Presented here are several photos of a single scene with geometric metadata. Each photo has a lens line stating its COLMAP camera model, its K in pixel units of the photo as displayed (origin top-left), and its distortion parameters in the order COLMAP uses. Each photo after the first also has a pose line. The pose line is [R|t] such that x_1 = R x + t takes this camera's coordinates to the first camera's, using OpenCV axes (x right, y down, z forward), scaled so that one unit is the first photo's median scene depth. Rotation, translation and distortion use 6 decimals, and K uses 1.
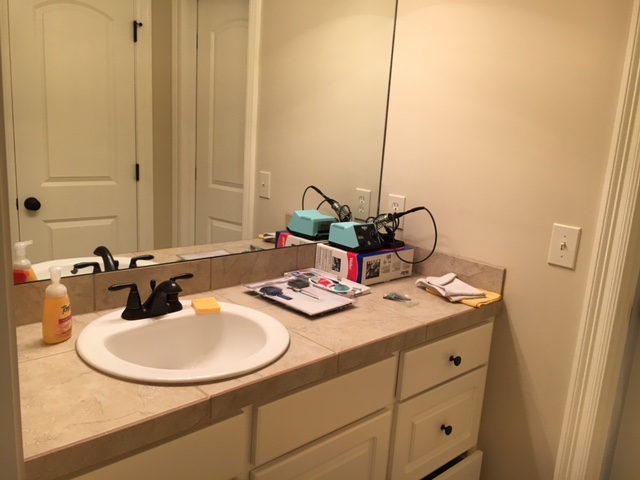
lens RADIAL K [[545.2, 0, 323.1], [0, 545.2, 241.6], [0, 0, 1]] dist [0.055826, -0.084581]
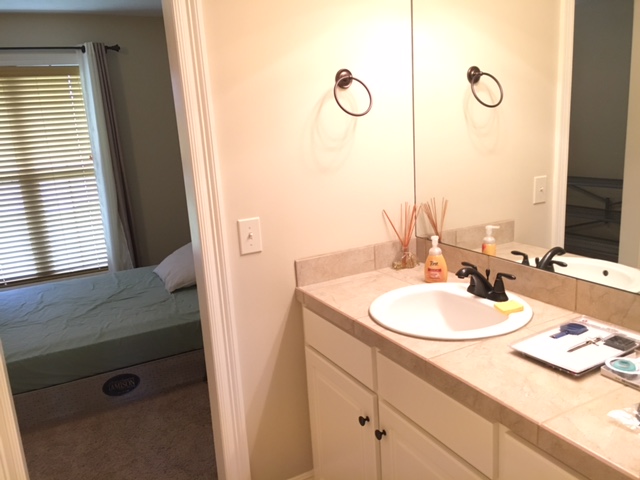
lens RADIAL K [[545.2, 0, 323.1], [0, 545.2, 241.6], [0, 0, 1]] dist [0.055826, -0.084581]
pose [[-0.256305, 0.163594, -0.952651, 0.946937], [-0.169963, 0.962590, 0.211029, -0.186184], [0.951536, 0.216003, -0.218912, 0.888950]]
